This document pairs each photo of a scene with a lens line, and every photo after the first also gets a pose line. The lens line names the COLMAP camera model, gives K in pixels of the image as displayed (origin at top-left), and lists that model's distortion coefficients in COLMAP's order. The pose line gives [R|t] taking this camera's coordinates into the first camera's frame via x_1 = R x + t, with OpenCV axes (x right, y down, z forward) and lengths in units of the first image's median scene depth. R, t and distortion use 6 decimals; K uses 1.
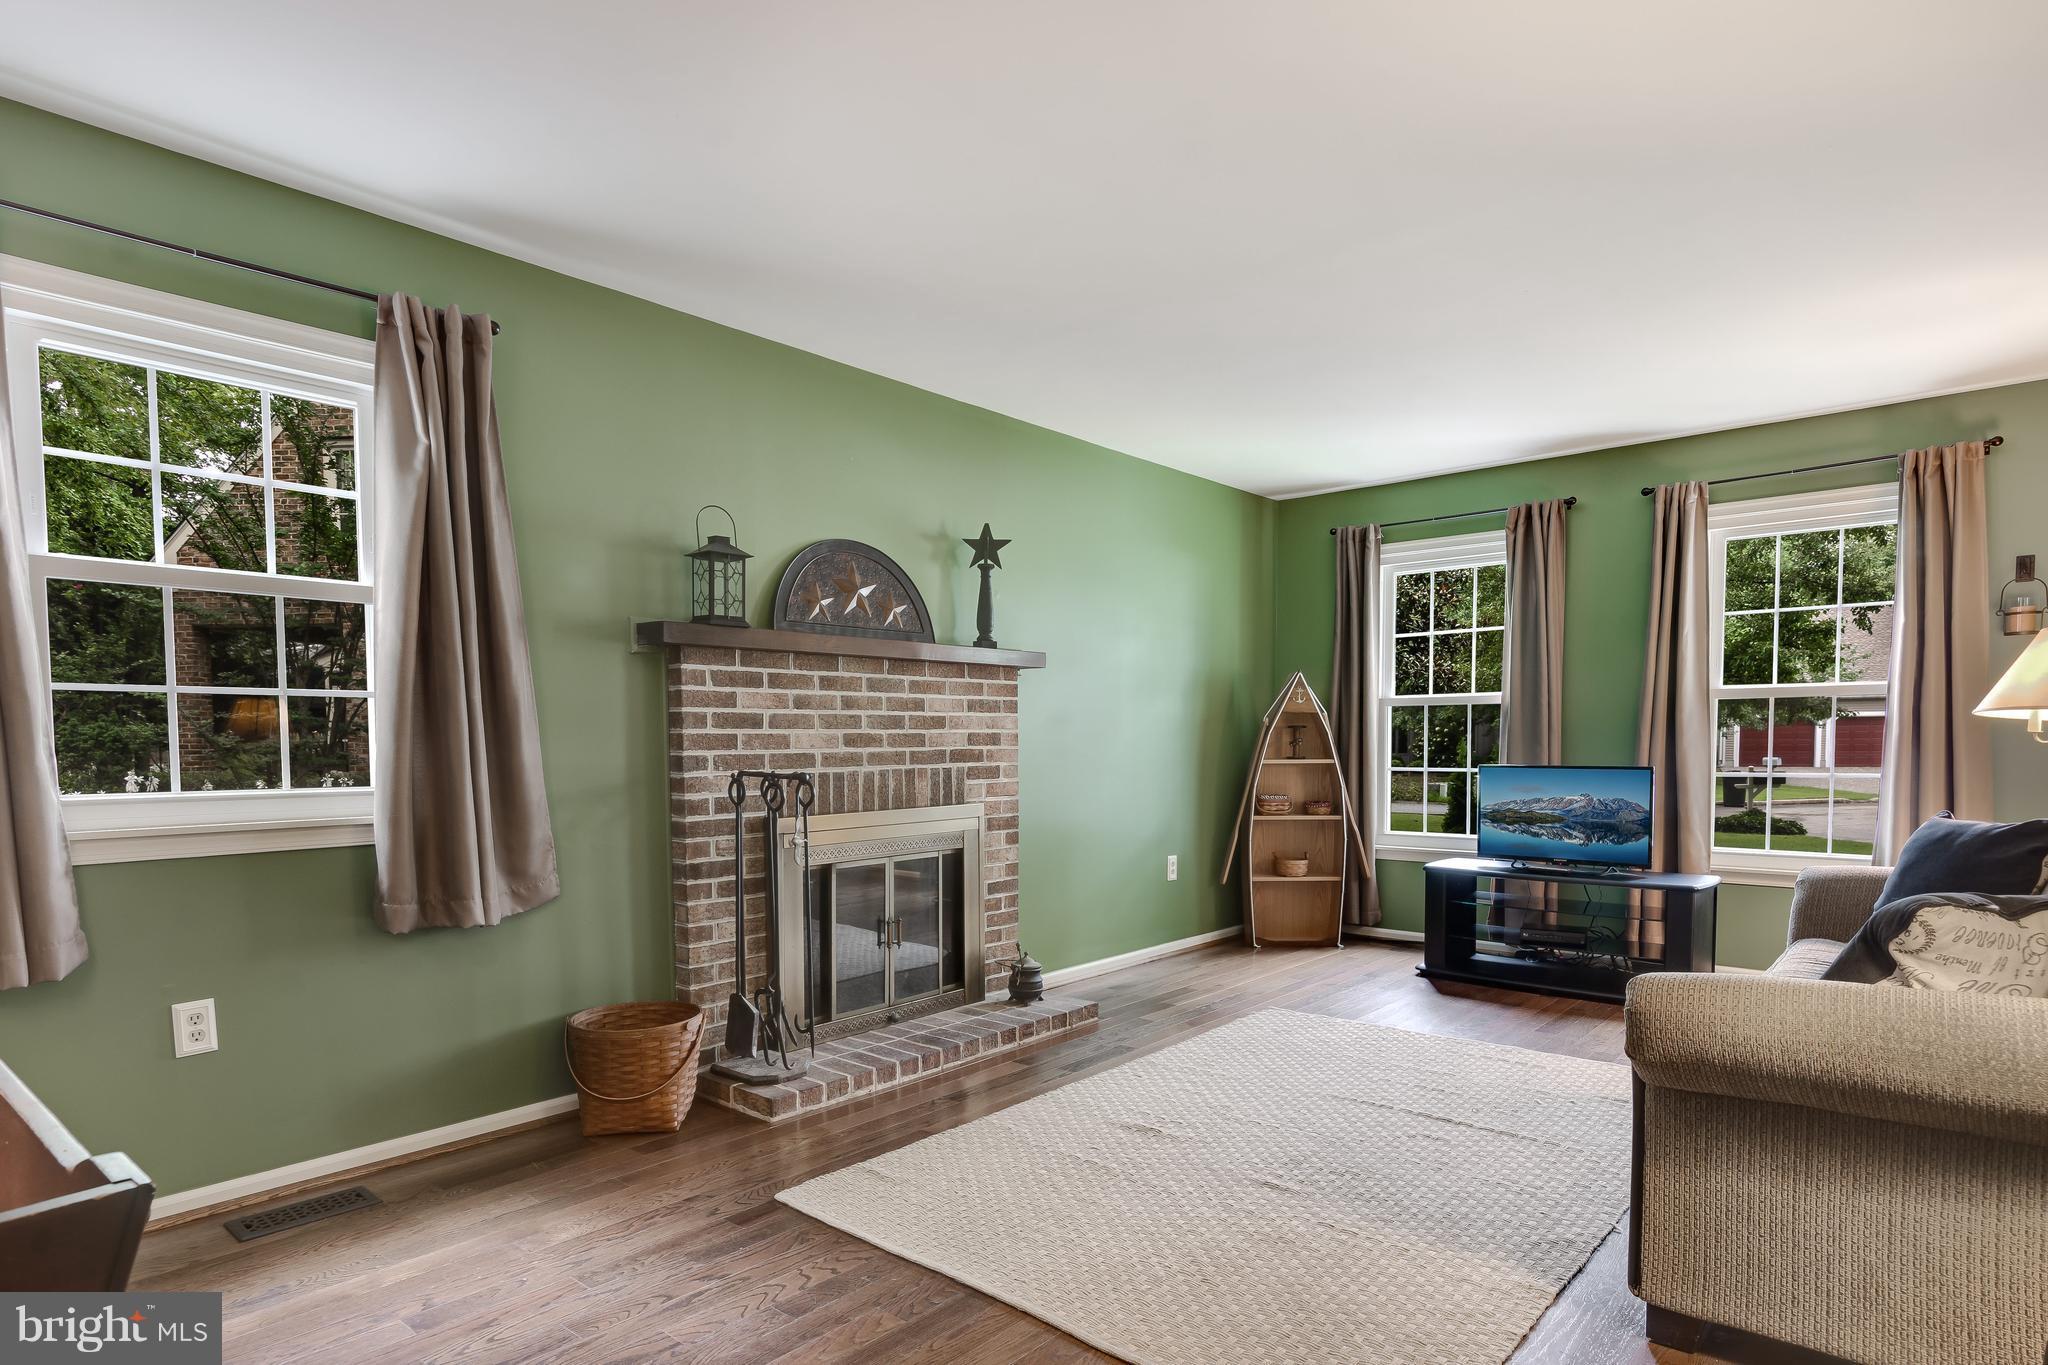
lens RADIAL K [[1101.4, 0, 1022.1], [0, 1101.4, 807.1], [0, 0, 1]] dist [-0.005613, -0.000730]
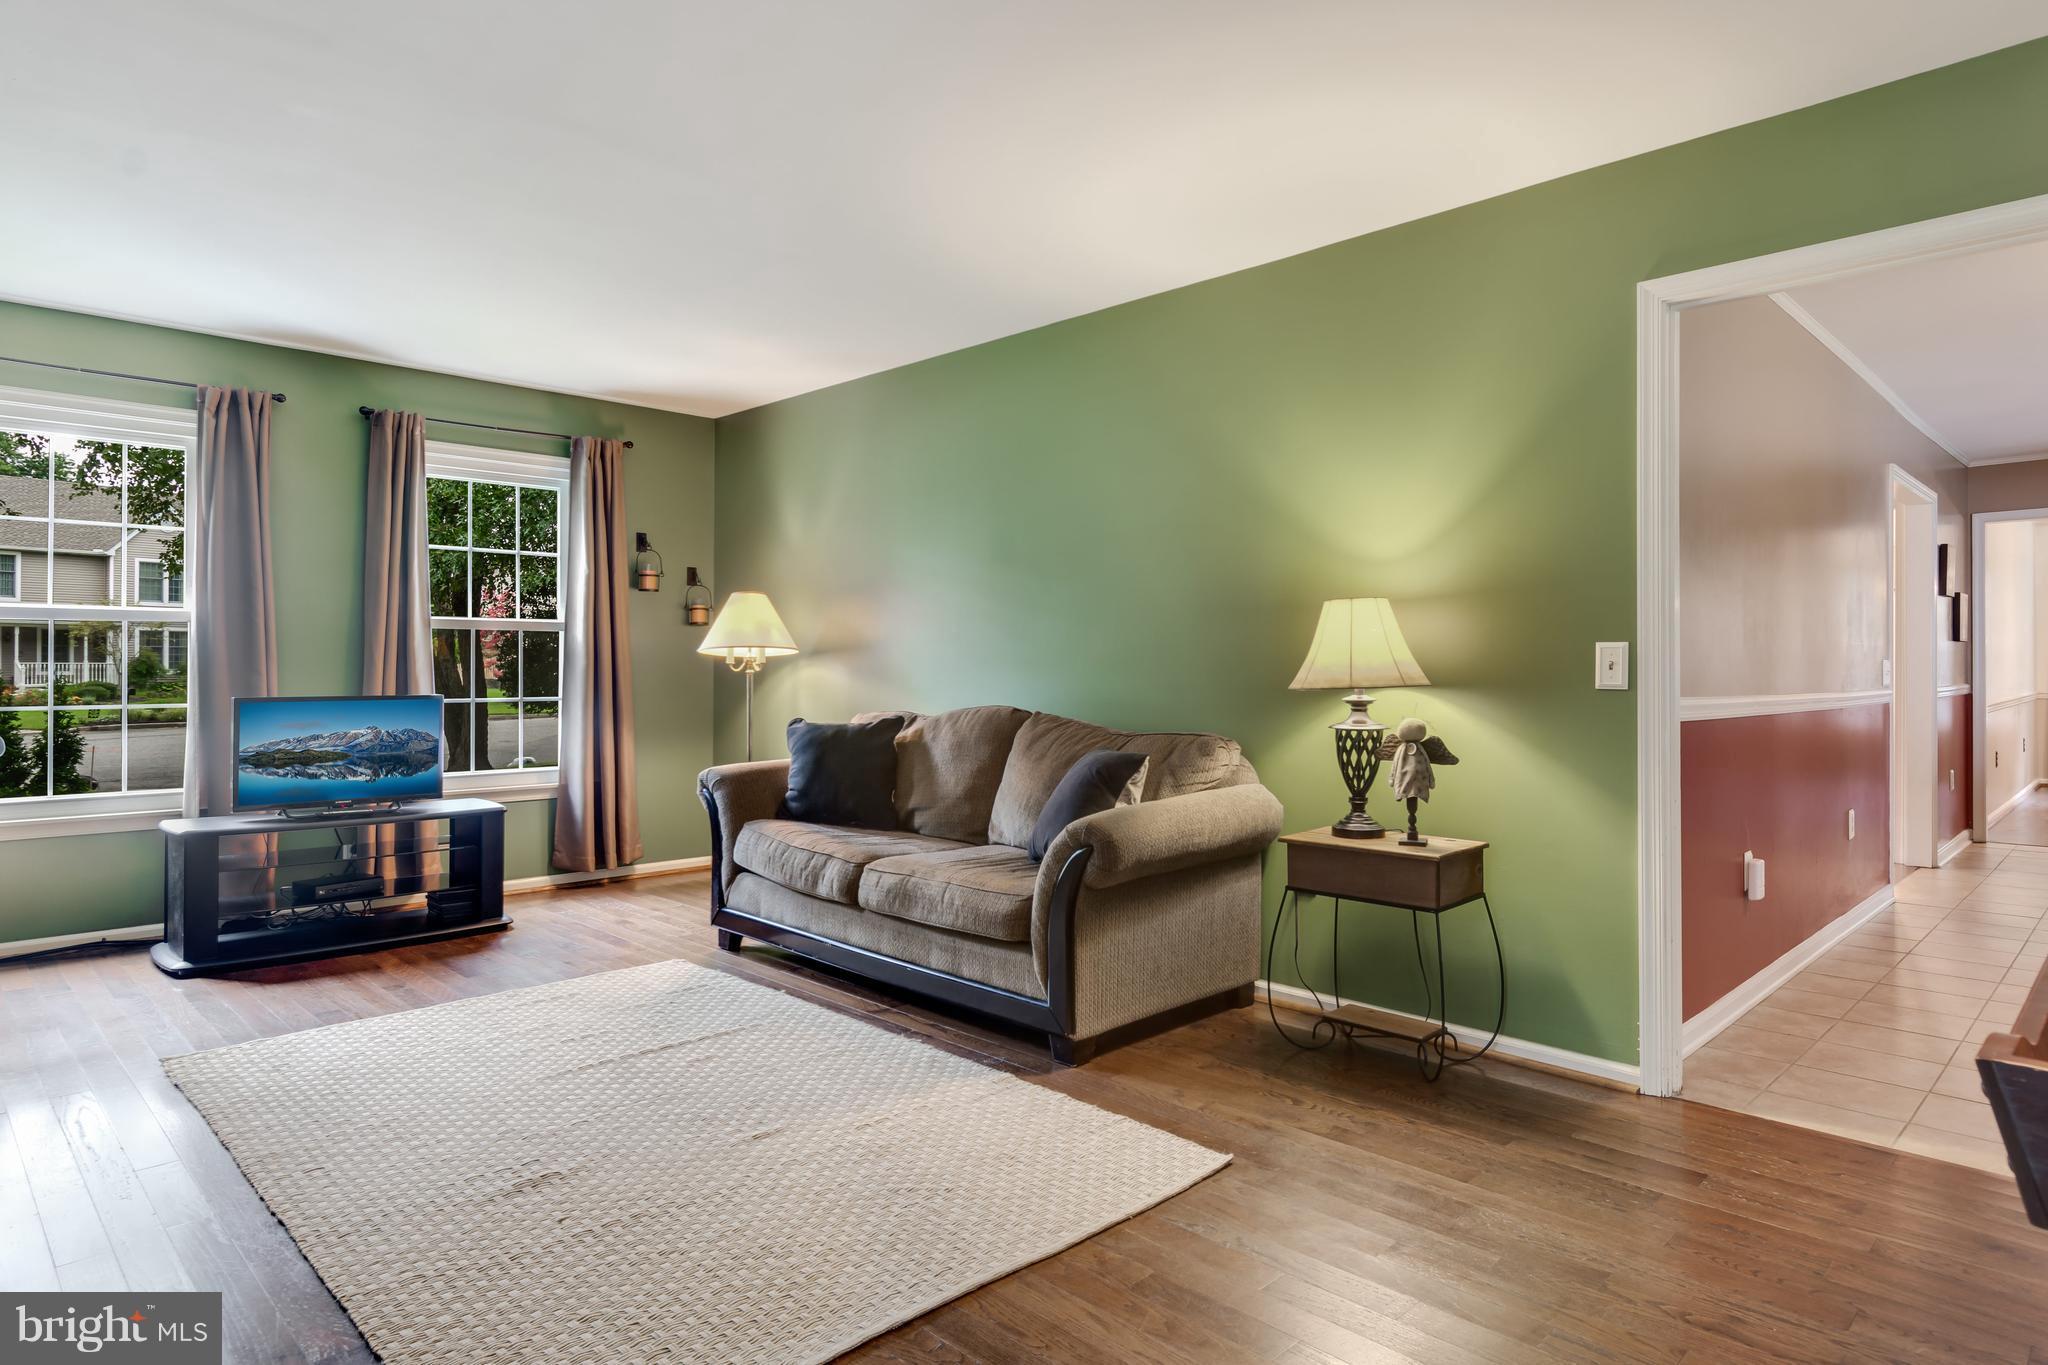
lens RADIAL K [[1167.7, 0, 1025.1], [0, 1167.7, 665.2], [0, 0, 1]] dist [0.001432, 0.000325]
pose [[0.079394, 0.006100, 0.996825, -0.413579], [0.057068, 0.998313, -0.010655, -0.020837], [-0.995208, 0.057732, 0.078912, 0.362524]]
